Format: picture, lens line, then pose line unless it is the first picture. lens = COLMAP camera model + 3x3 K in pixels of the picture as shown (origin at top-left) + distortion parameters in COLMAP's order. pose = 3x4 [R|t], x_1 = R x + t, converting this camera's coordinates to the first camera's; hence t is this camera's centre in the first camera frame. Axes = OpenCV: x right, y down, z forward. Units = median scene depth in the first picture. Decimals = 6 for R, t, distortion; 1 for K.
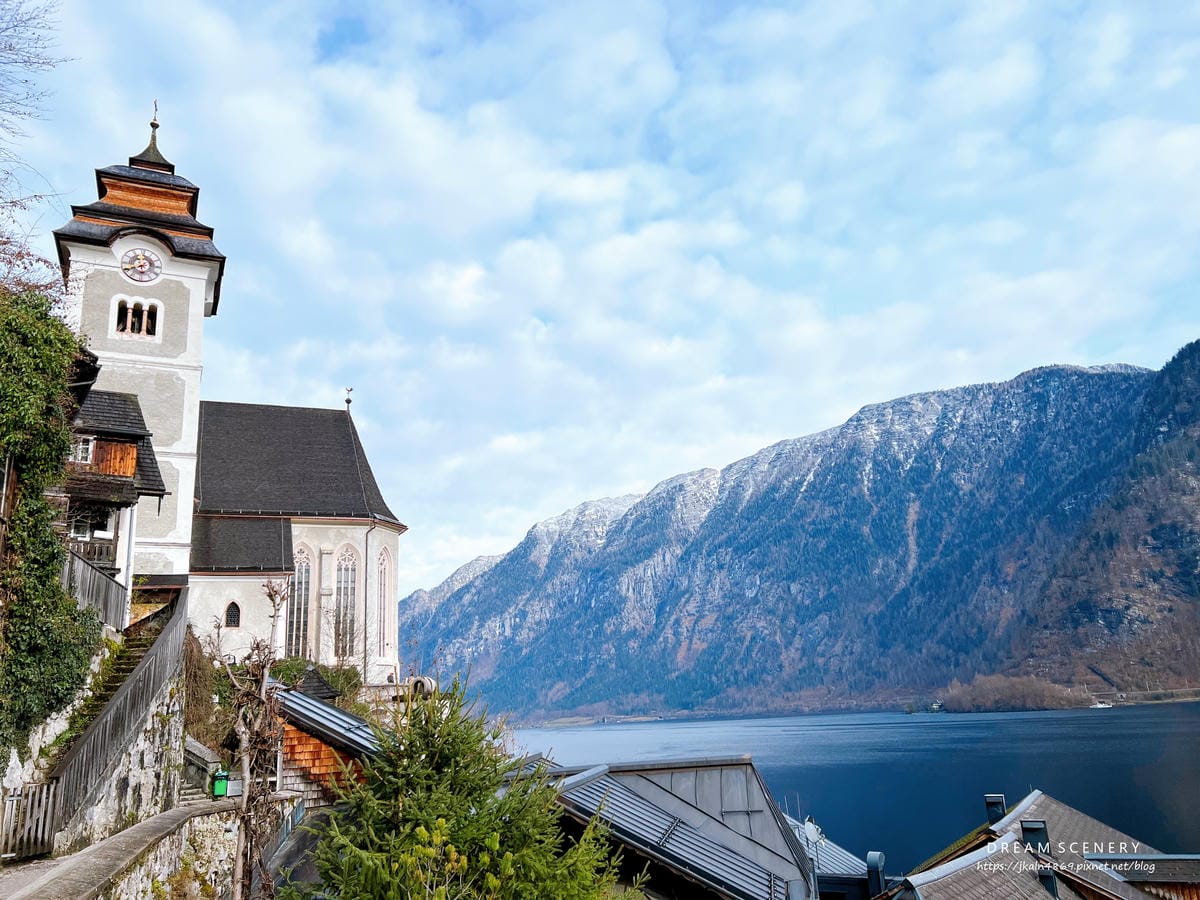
lens RADIAL K [[908.9, 0, 600.0], [0, 908.9, 450.0], [0, 0, 1]] dist [0.139764, -0.244475]
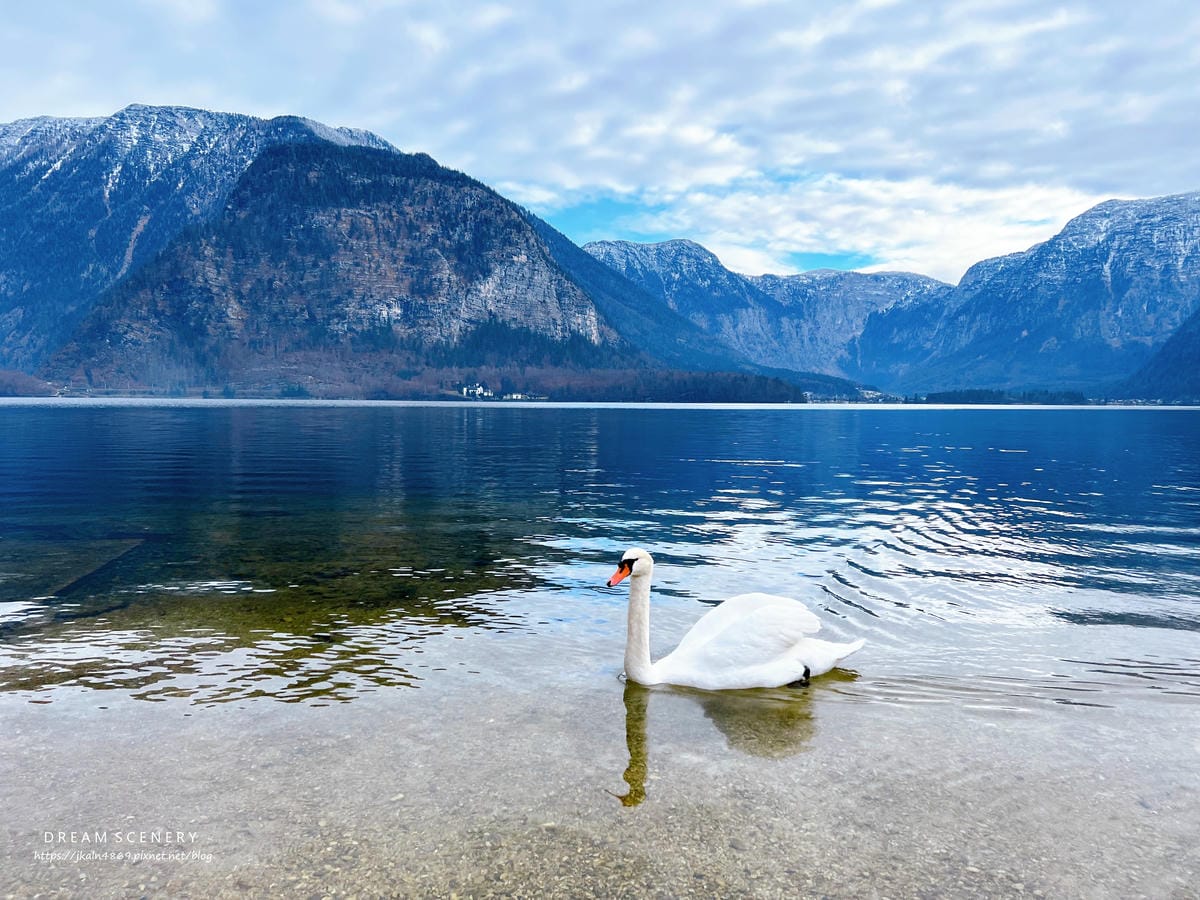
lens RADIAL K [[907.9, 0, 630.7], [0, 907.9, 465.6], [0, 0, 1]] dist [-0.002176, -0.006872]
pose [[0.753995, 0.028734, 0.656251, 0.074716], [-0.240806, 0.941583, 0.235445, -0.045353], [-0.611150, -0.335554, 0.716868, -0.160875]]
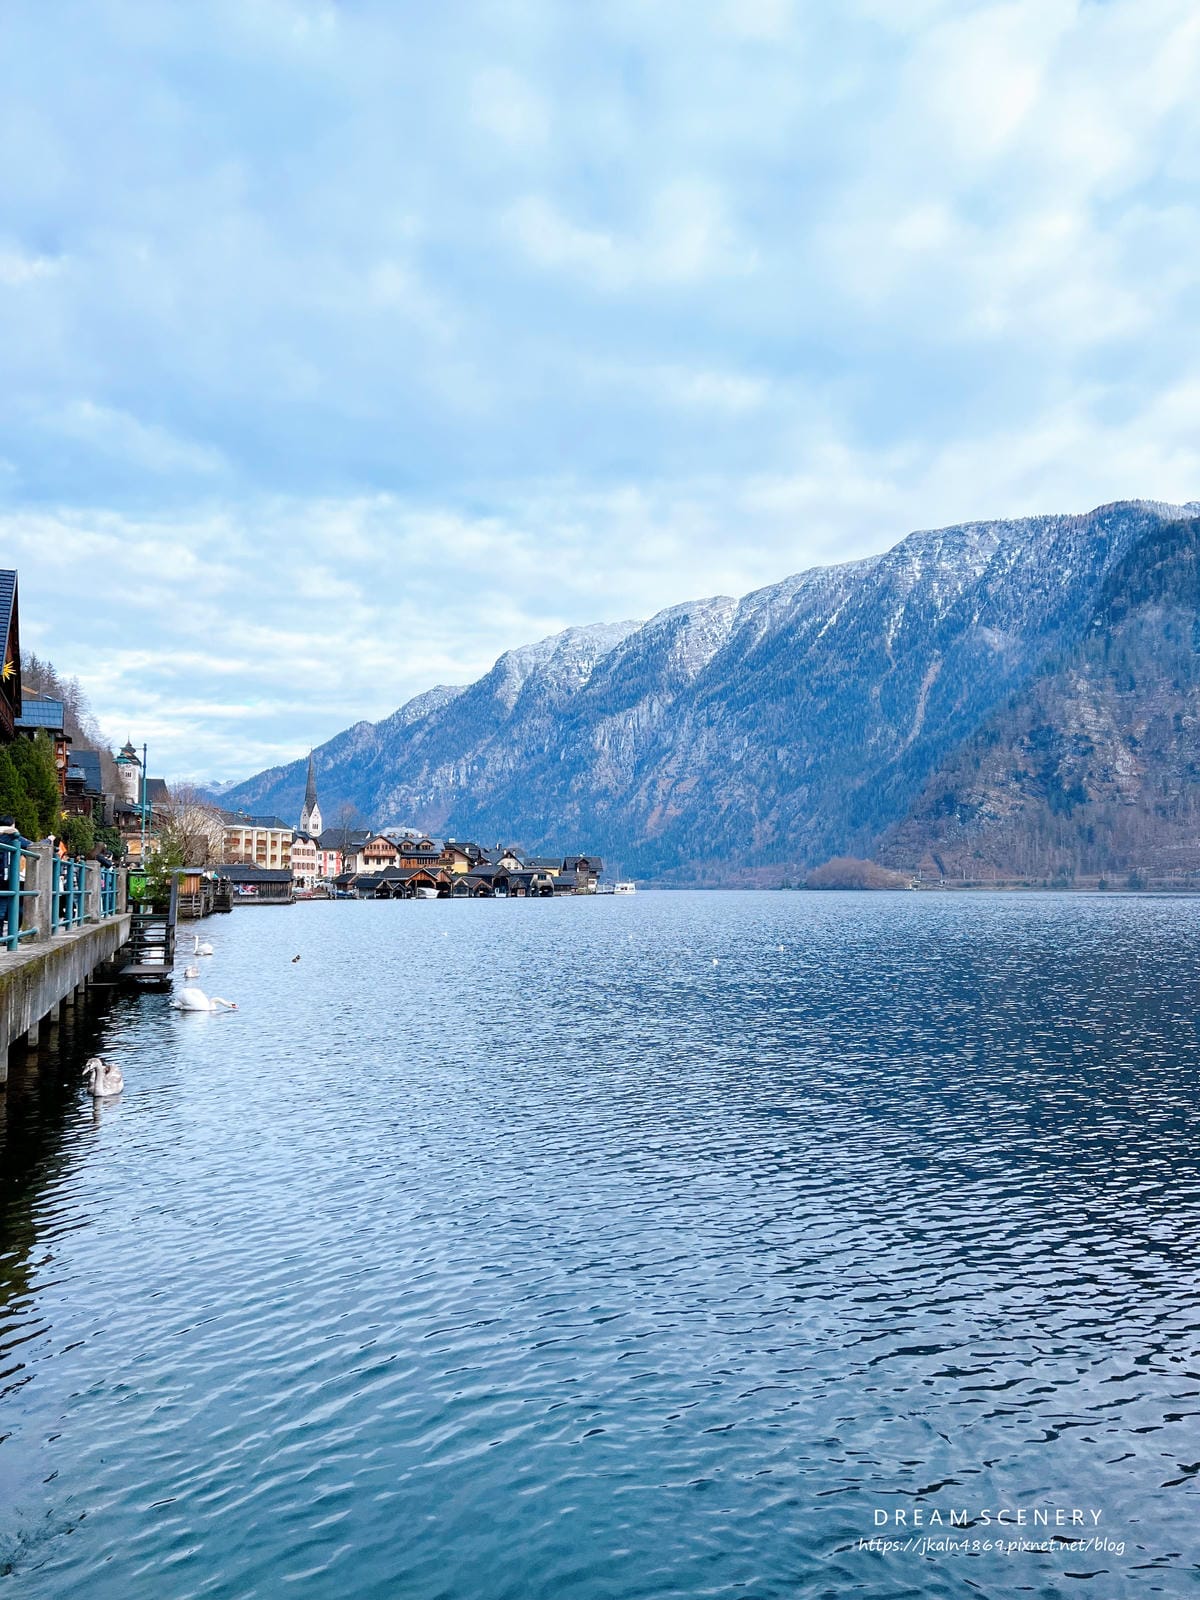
lens RADIAL K [[1211.8, 0, 600.0], [0, 1211.8, 800.0], [0, 0, 1]] dist [0.139764, -0.244475]
pose [[0.997947, 0.063485, -0.008426, 0.044110], [-0.060344, 0.976205, 0.208284, -0.030033], [0.021448, -0.207348, 0.978032, -0.114260]]
